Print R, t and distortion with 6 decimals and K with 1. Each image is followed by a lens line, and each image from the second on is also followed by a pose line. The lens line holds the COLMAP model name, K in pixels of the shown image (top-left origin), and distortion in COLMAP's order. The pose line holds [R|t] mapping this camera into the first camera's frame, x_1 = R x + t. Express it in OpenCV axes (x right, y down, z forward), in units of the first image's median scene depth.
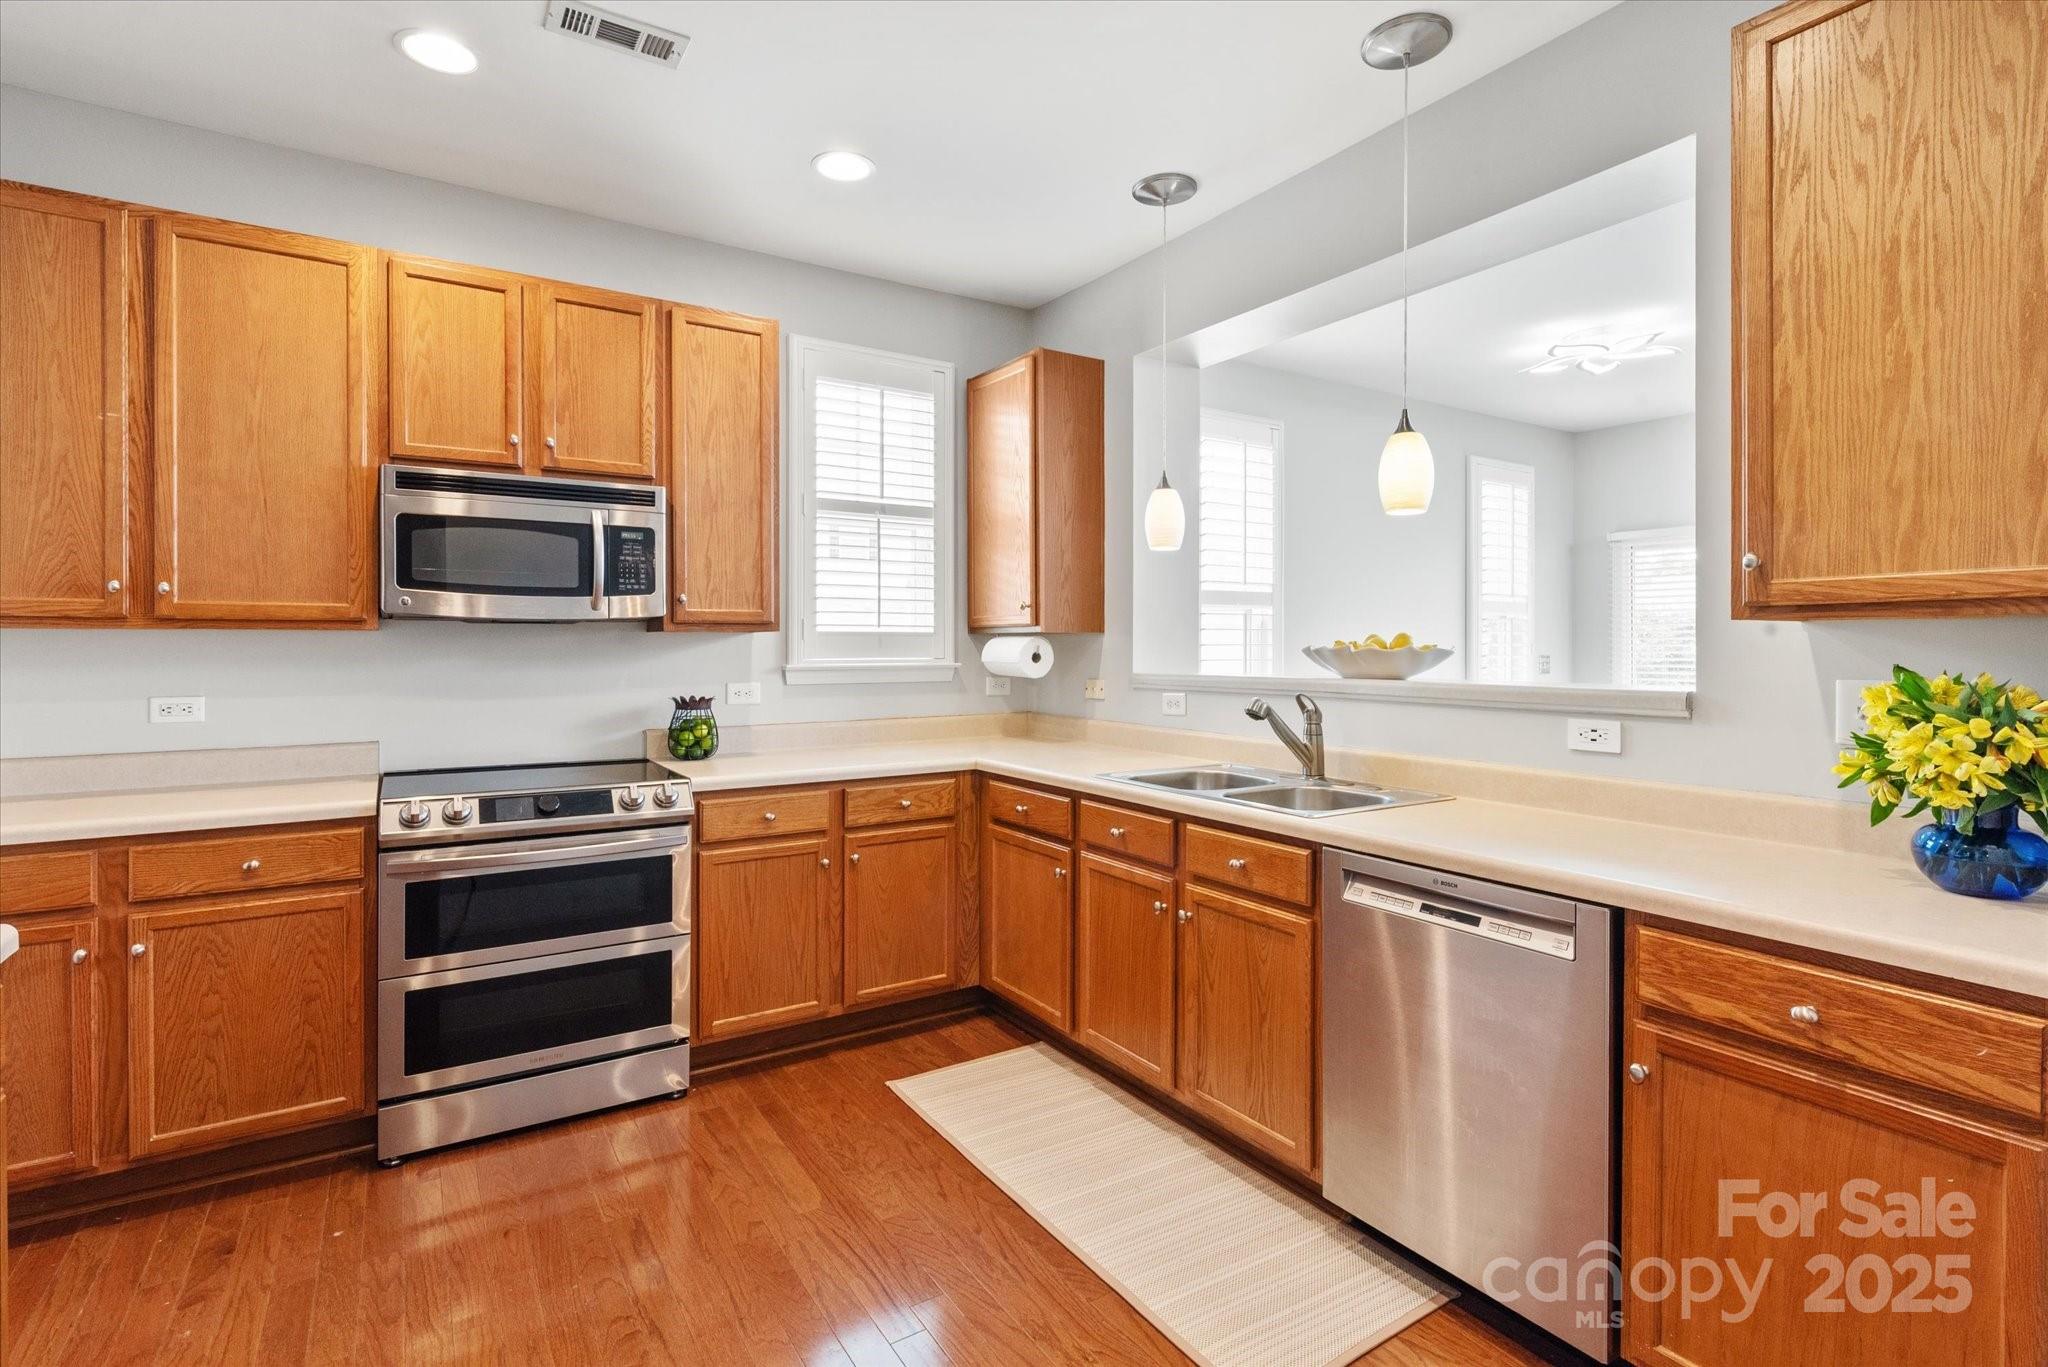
lens RADIAL K [[968.9, 0, 1025.9], [0, 968.9, 652.5], [0, 0, 1]] dist [-0.001585, -0.000723]
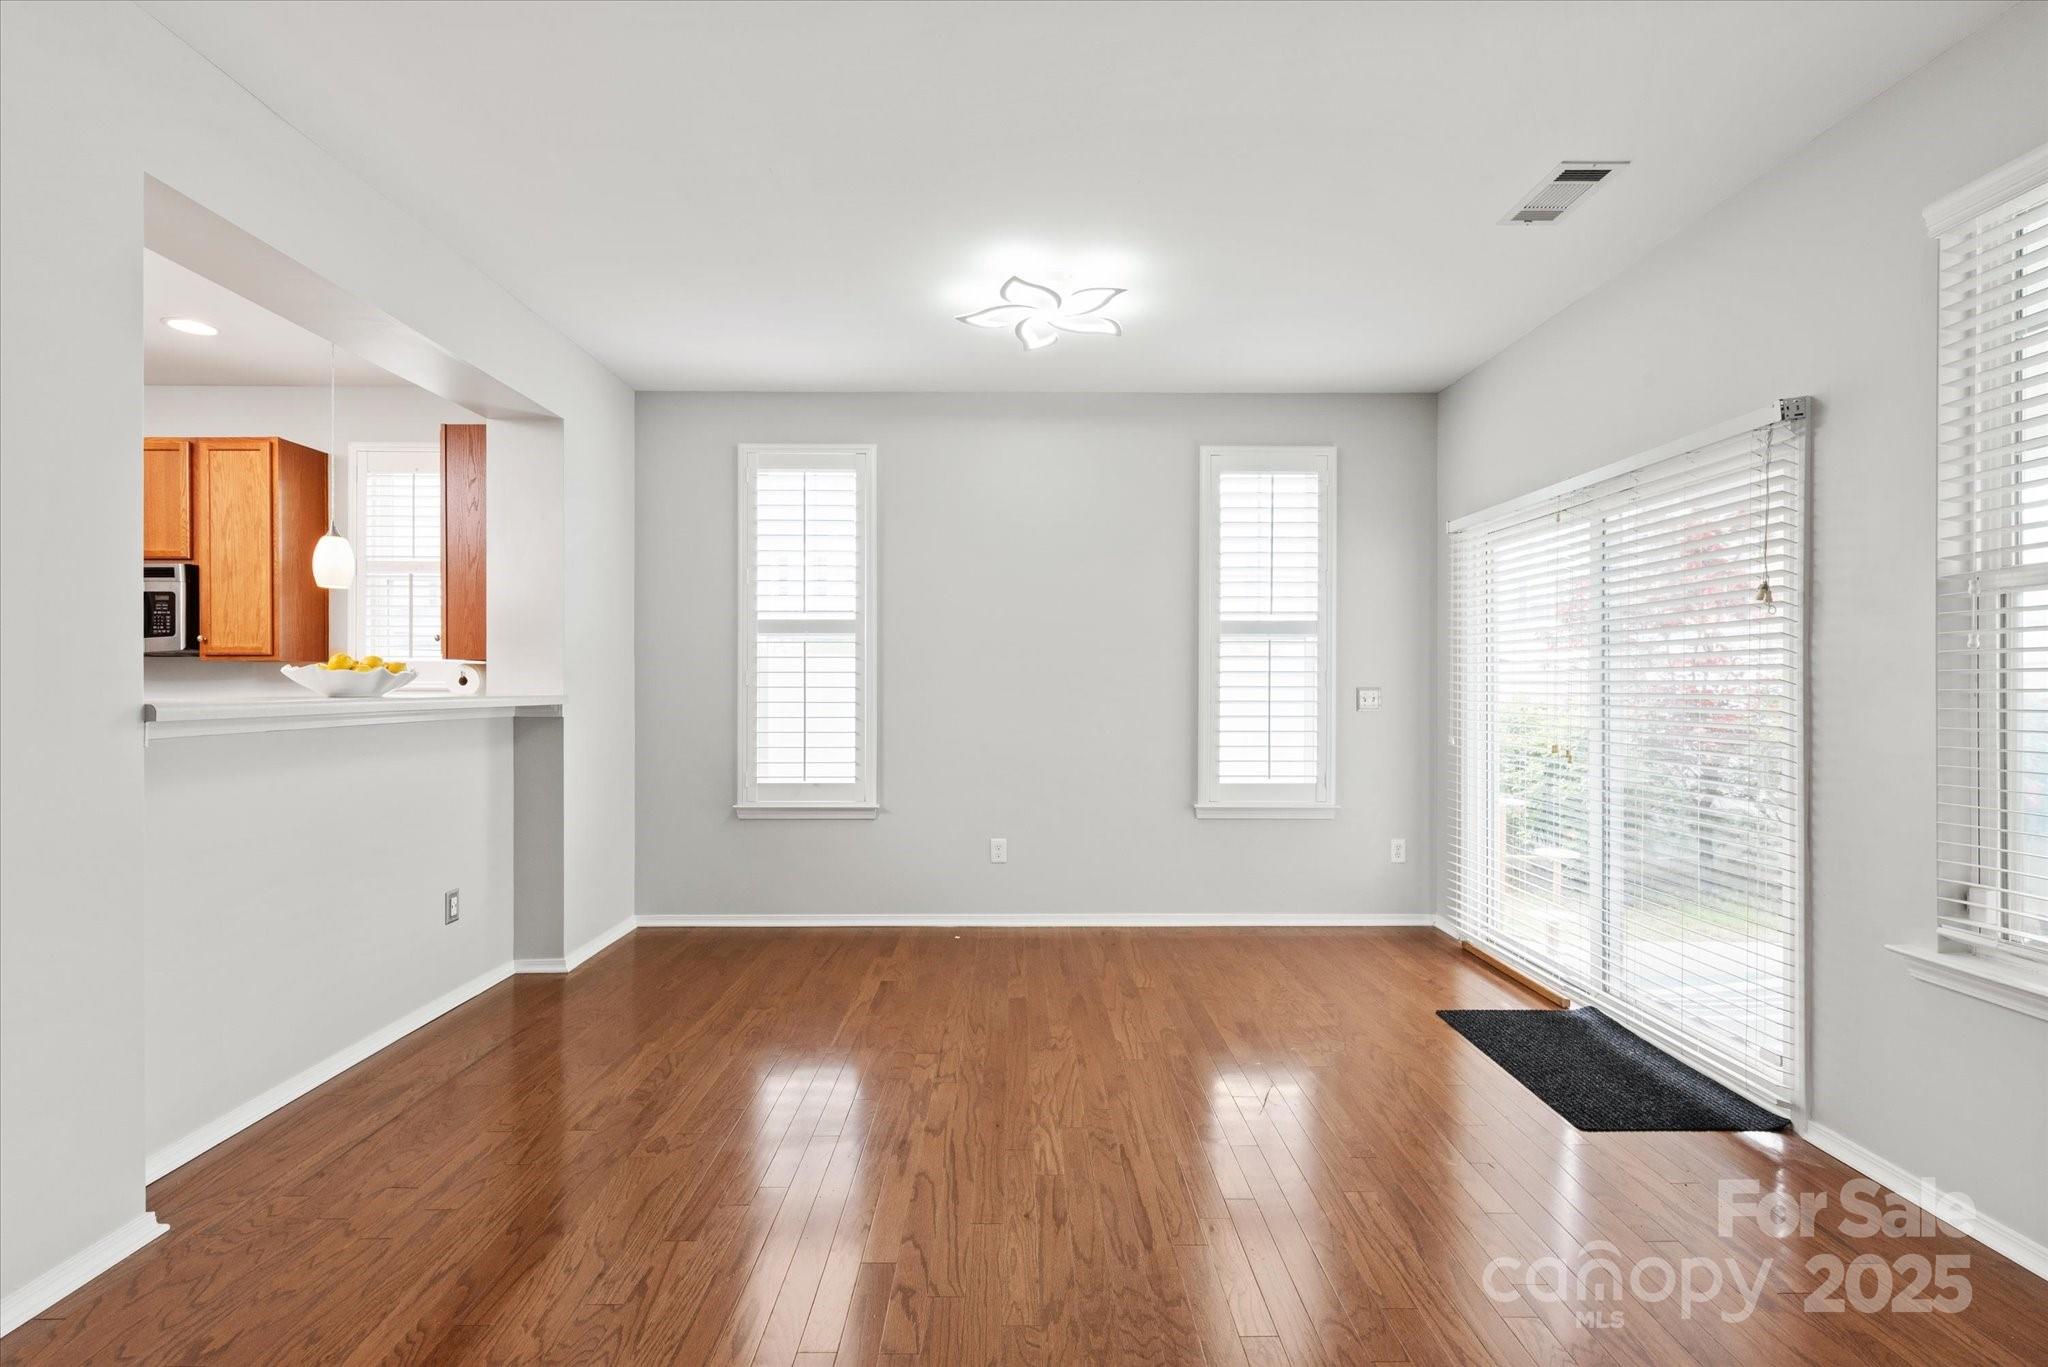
lens RADIAL K [[897.6, 0, 1020.5], [0, 897.6, 695.1], [0, 0, 1]] dist [0.000488, 0.000149]
pose [[0.843997, 0.008728, -0.536277, 1.548349], [-0.007255, 0.999962, 0.004856, 0.015798], [0.536299, -0.000208, 0.844028, 0.557539]]
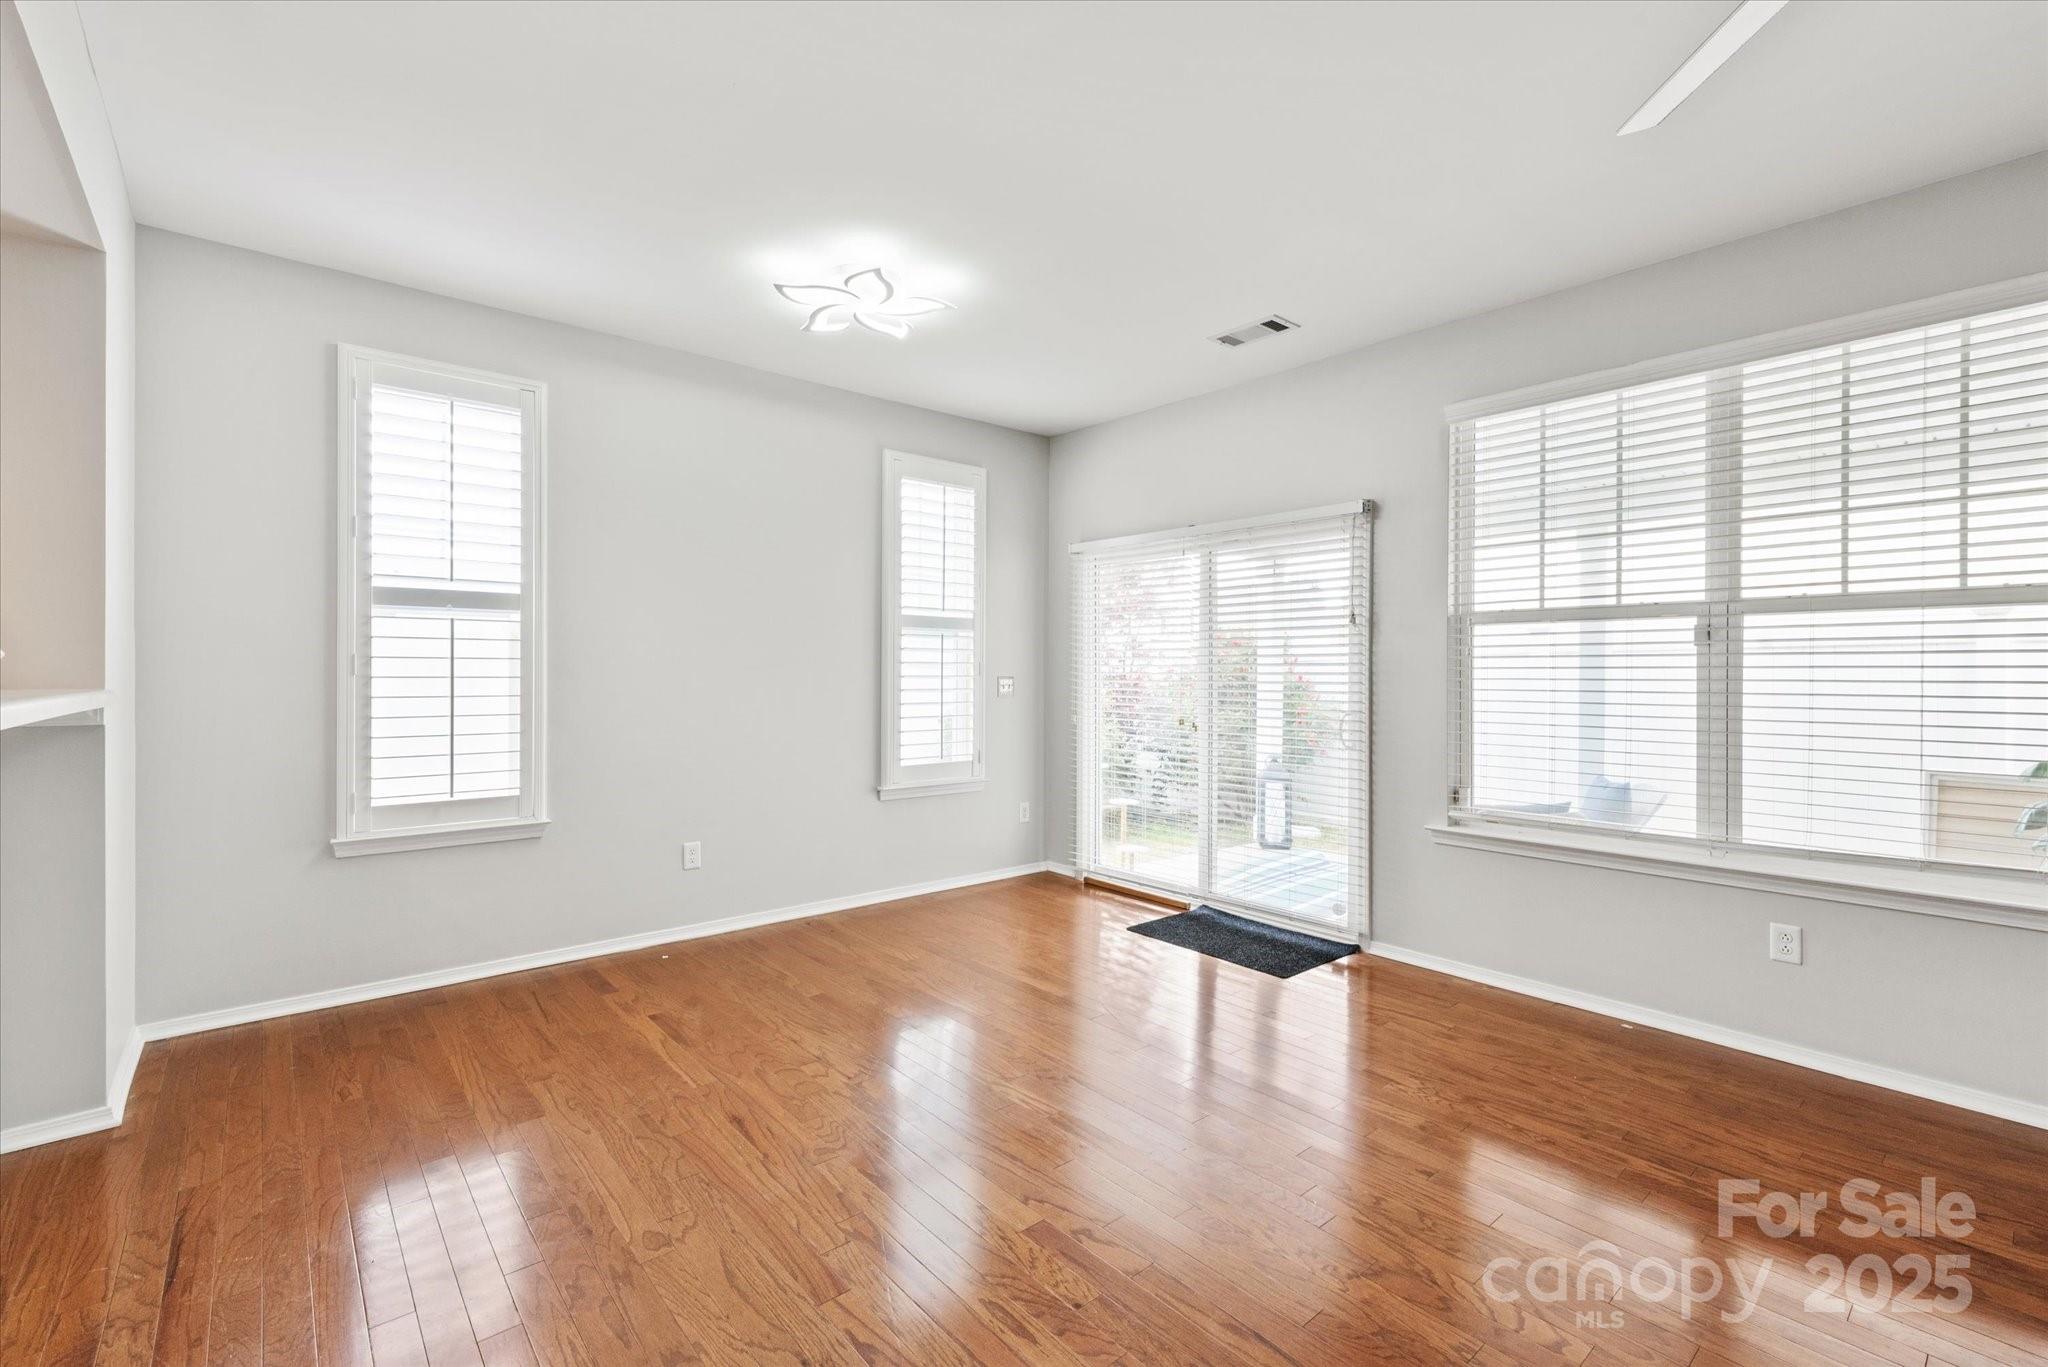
lens RADIAL K [[894.9, 0, 1024.0], [0, 894.9, 683.5], [0, 0, 1]] dist [-0.000630, -0.000483]
pose [[0.991177, 0.002936, 0.132510, 0.996220], [-0.003153, 0.999994, 0.001422, 0.017209], [-0.132505, -0.001828, 0.991181, 0.369038]]
